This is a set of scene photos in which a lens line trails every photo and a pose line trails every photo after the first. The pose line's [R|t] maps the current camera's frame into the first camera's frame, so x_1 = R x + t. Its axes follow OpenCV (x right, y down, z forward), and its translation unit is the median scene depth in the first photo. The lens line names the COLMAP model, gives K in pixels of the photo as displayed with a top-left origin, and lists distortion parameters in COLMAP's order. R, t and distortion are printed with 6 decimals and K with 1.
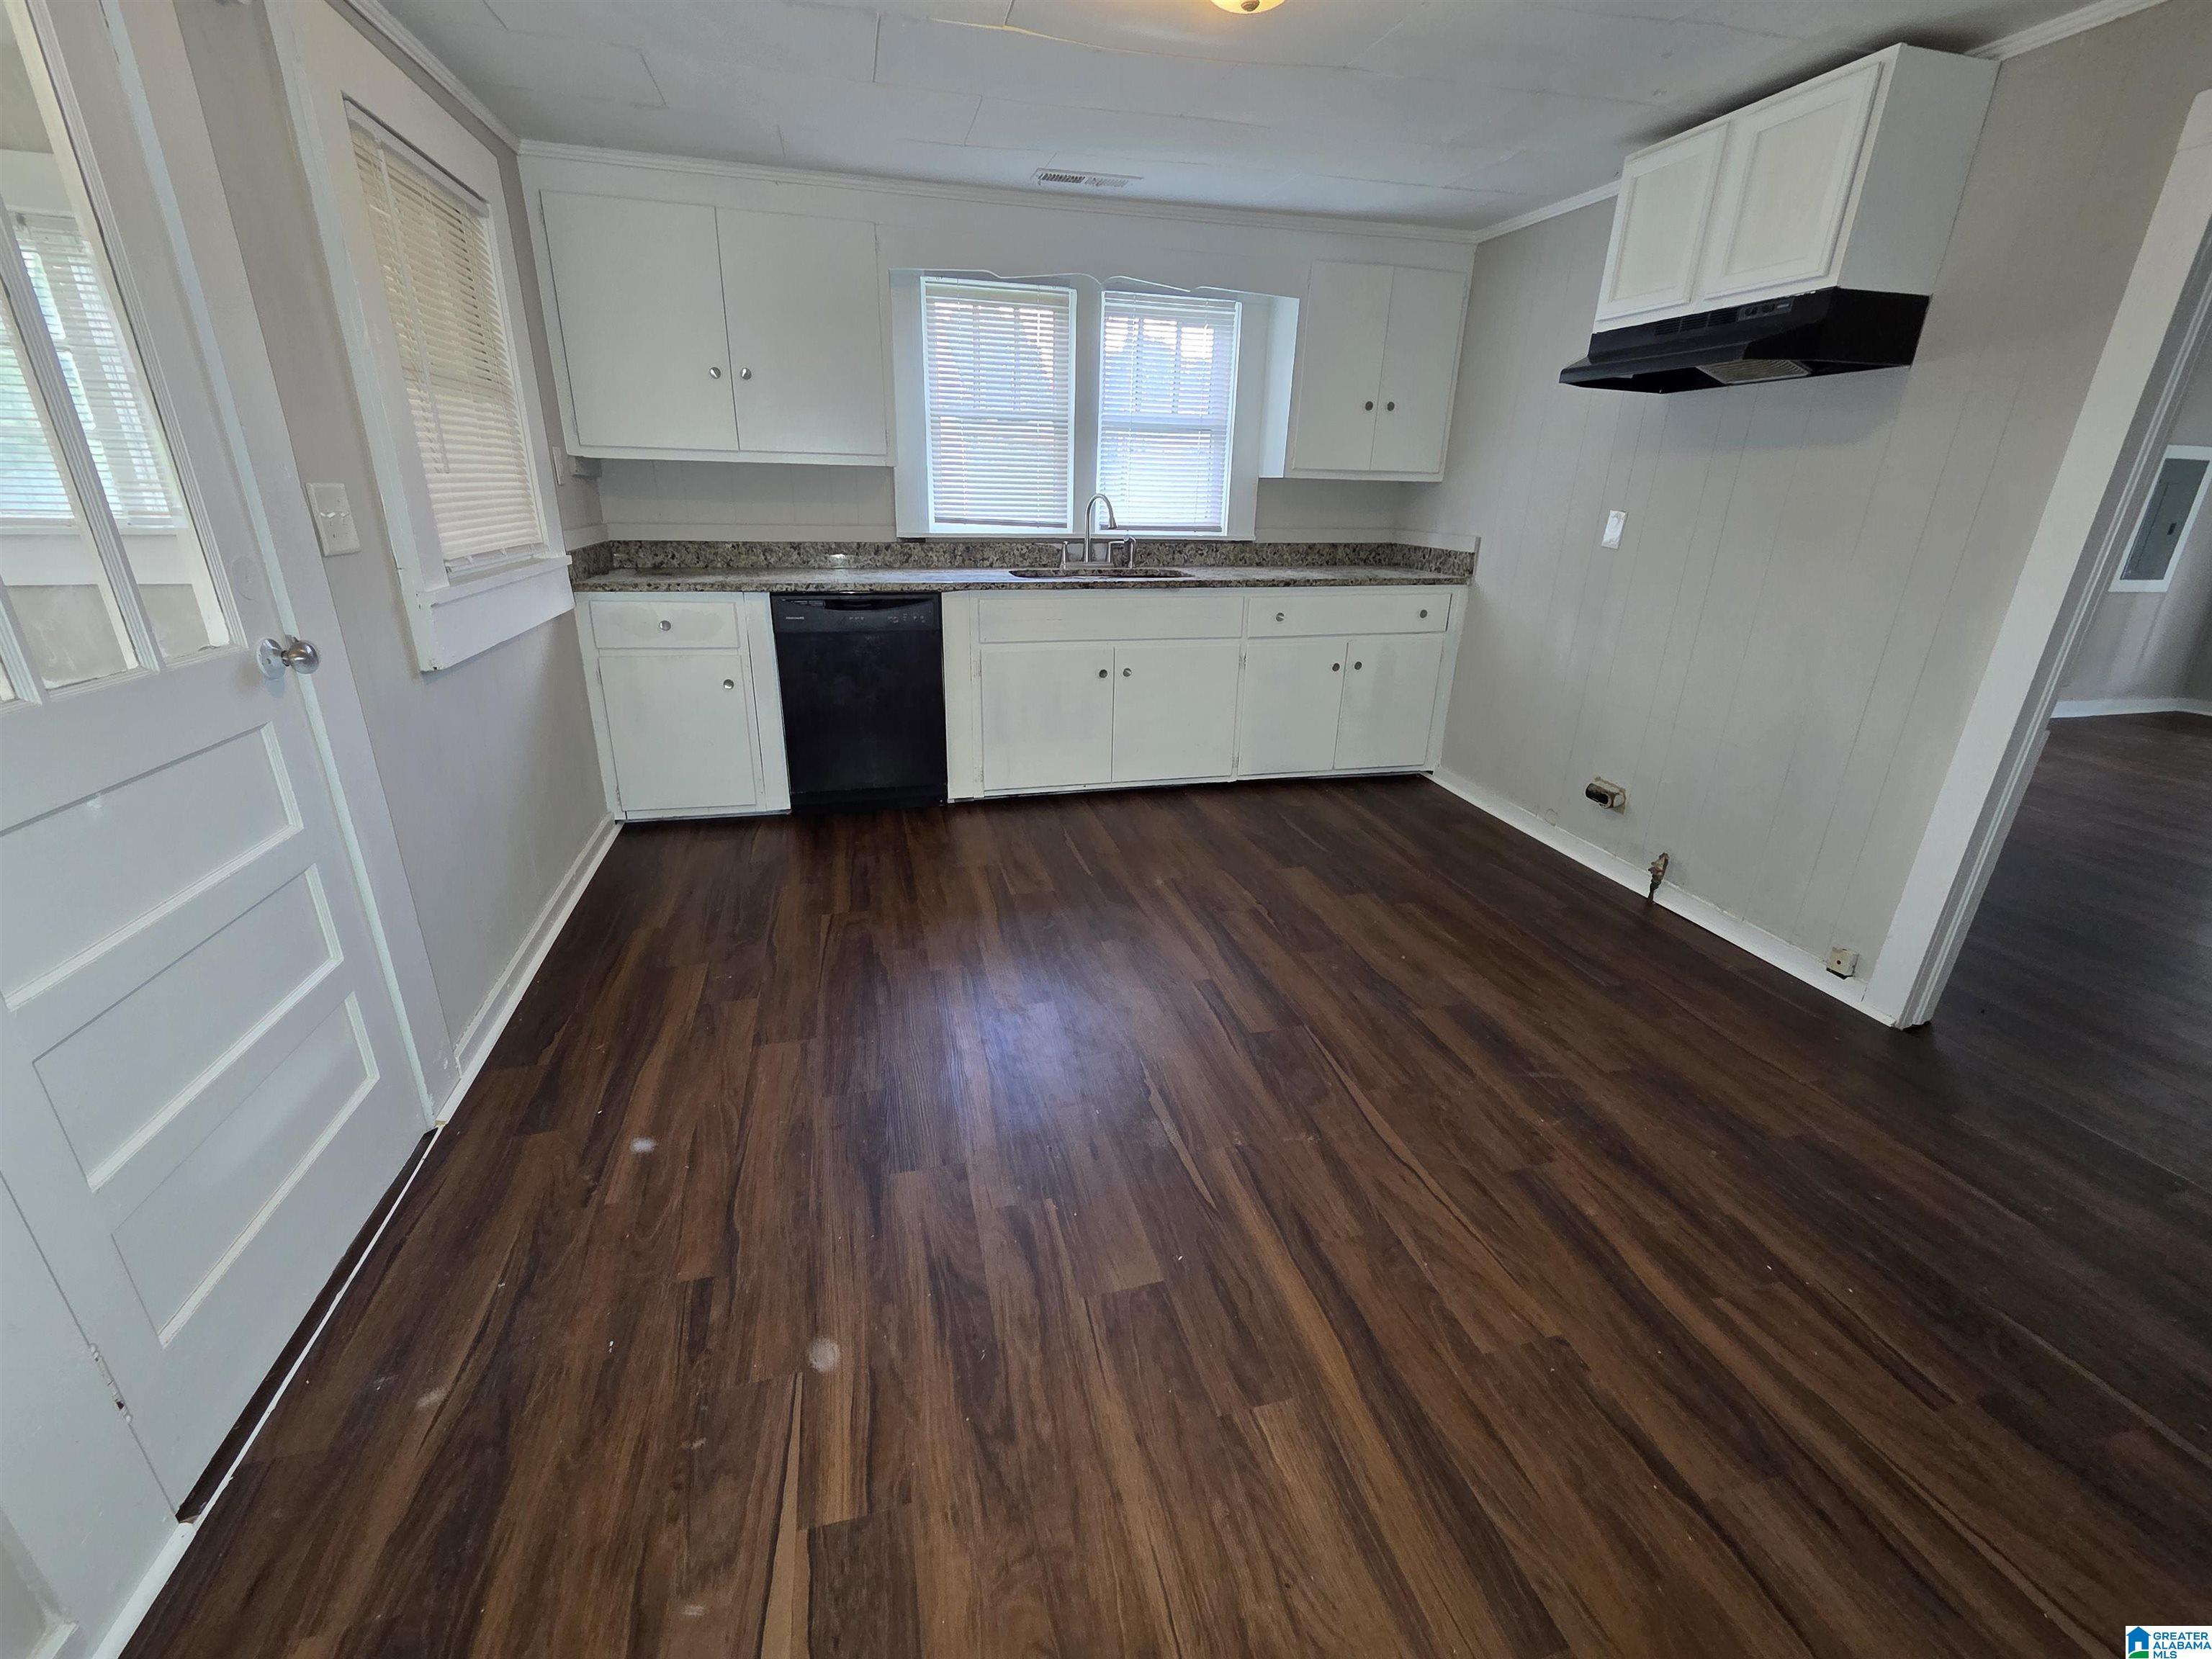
lens RADIAL K [[900.0, 0, 1097.7], [0, 900.0, 825.5], [0, 0, 1]] dist [0.000188, -0.000081]
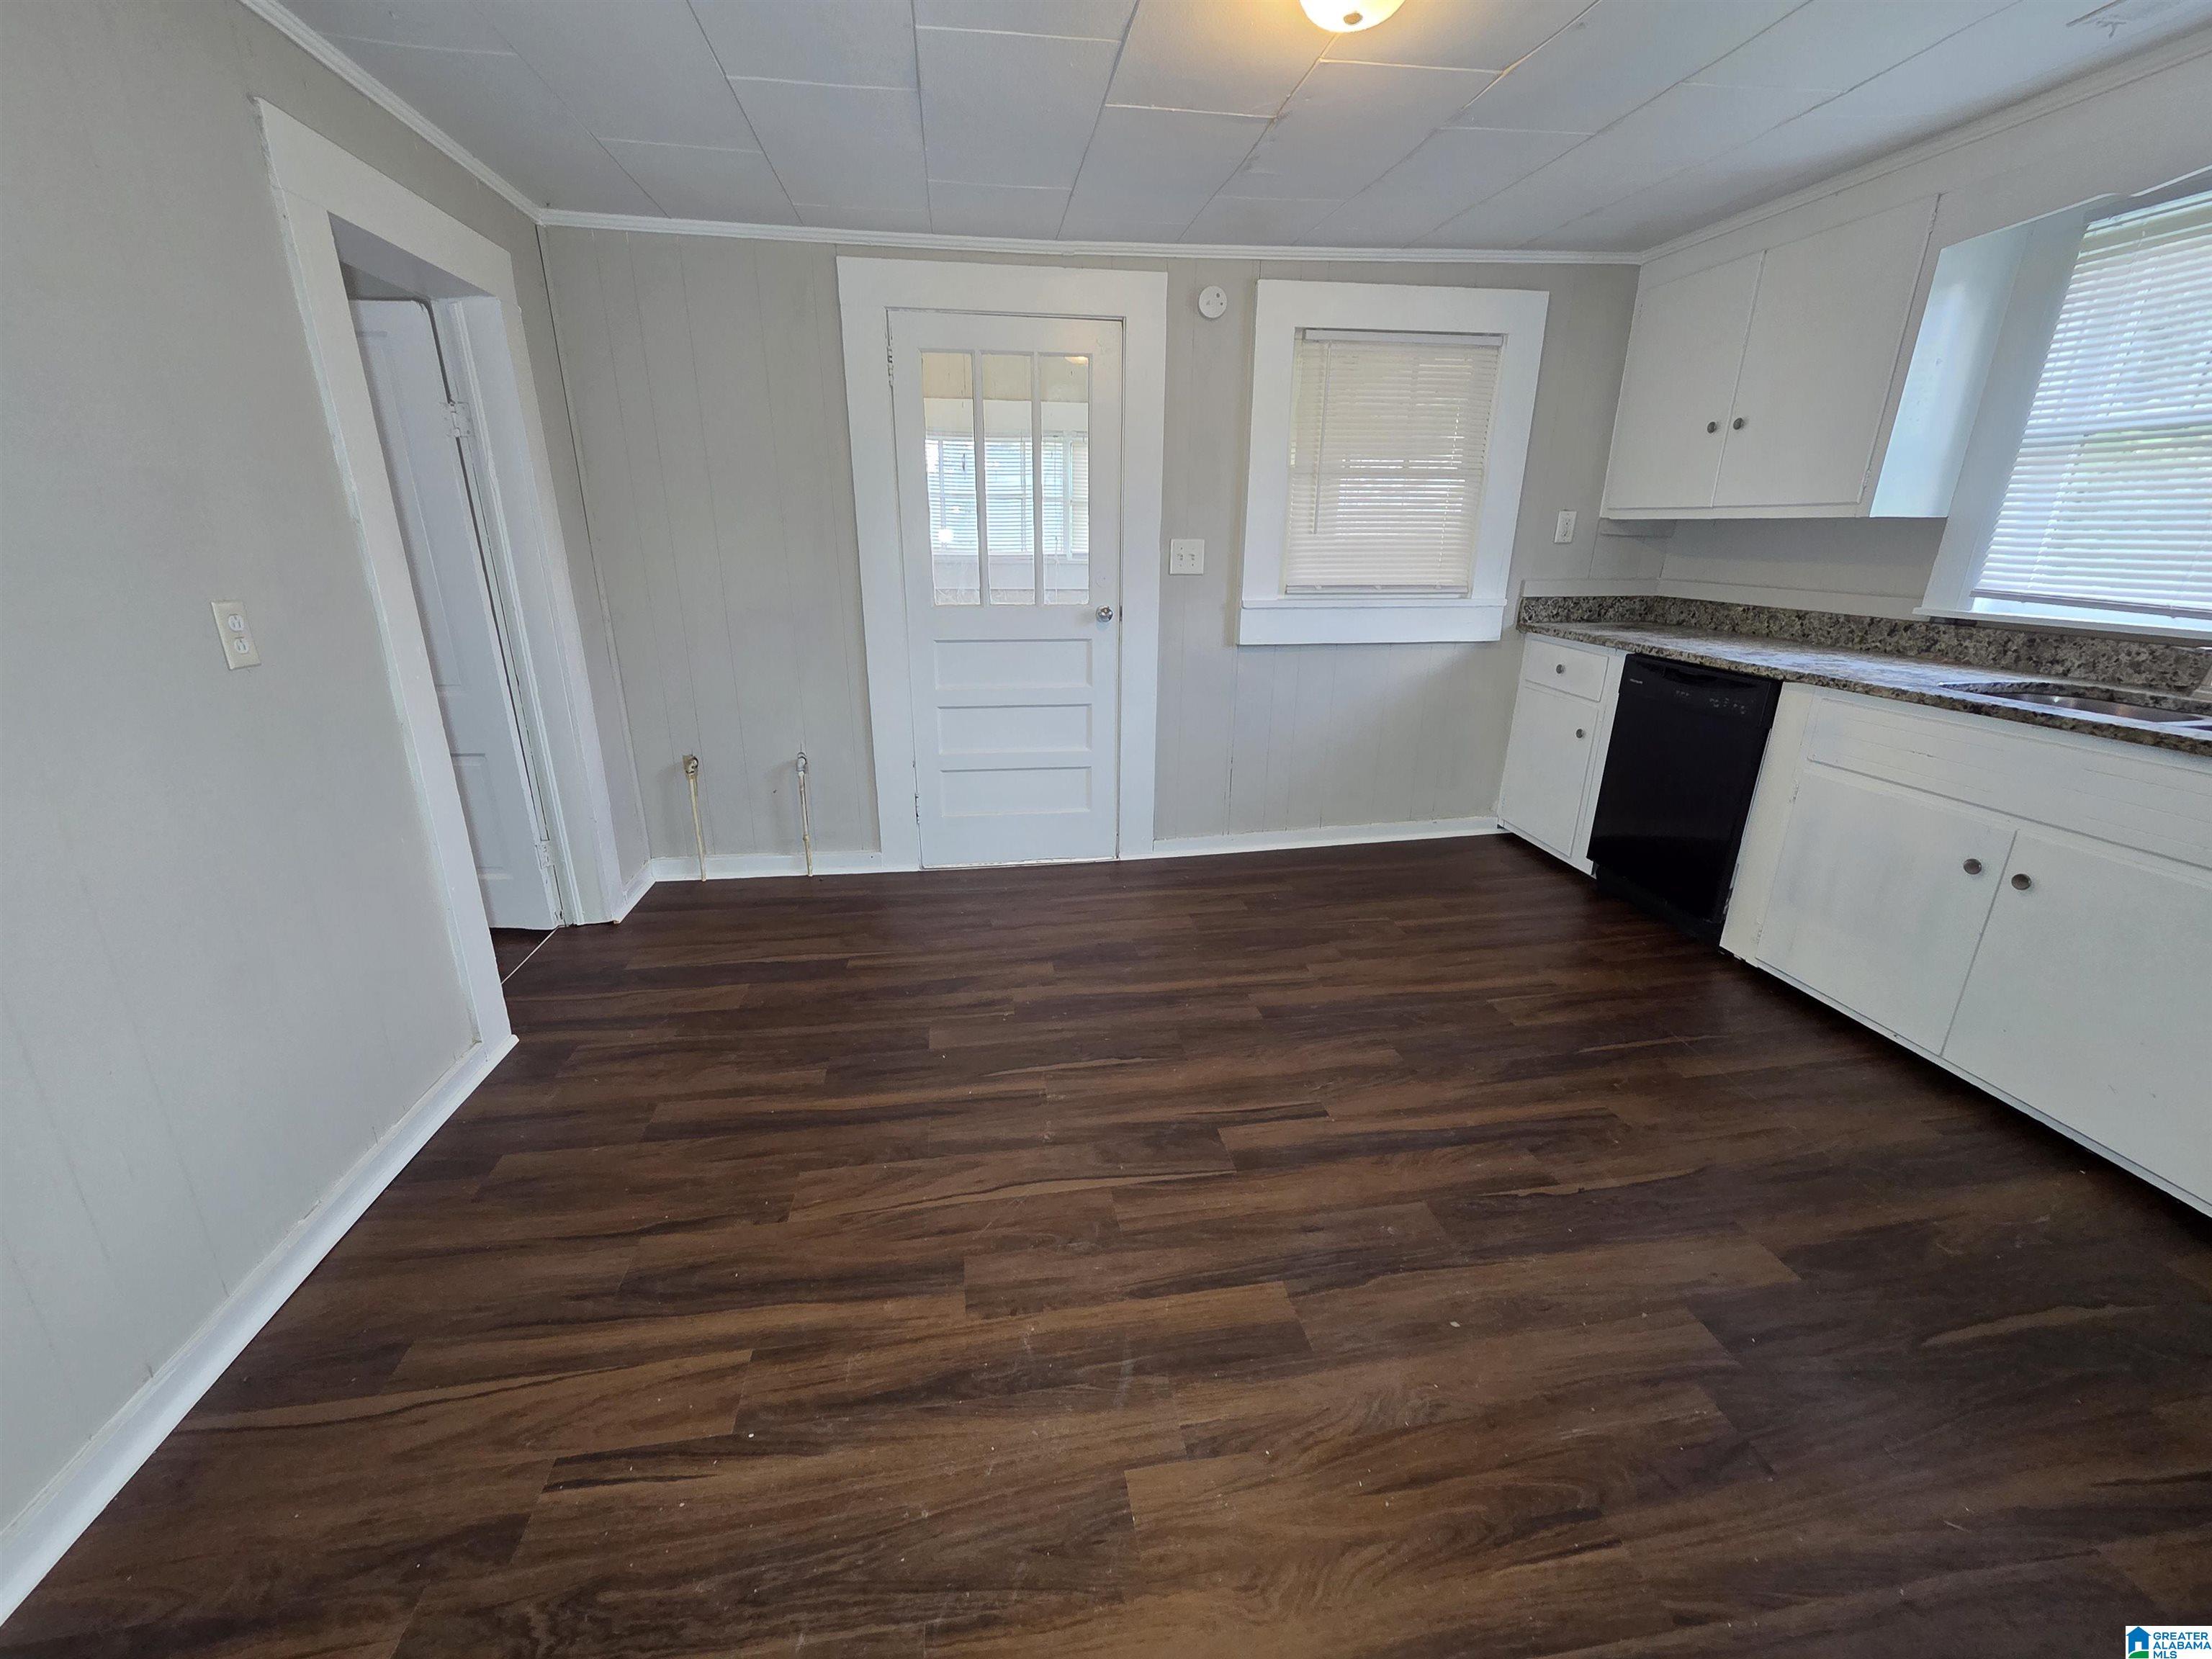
lens RADIAL K [[900.0, 0, 1102.0], [0, 900.0, 828.2], [0, 0, 1]] dist [0.000188, -0.000081]
pose [[-0.092751, 0.296491, -0.950521, 0.947596], [-0.358895, 0.880509, 0.309674, -0.271854], [0.928758, 0.369860, 0.024741, 0.755410]]
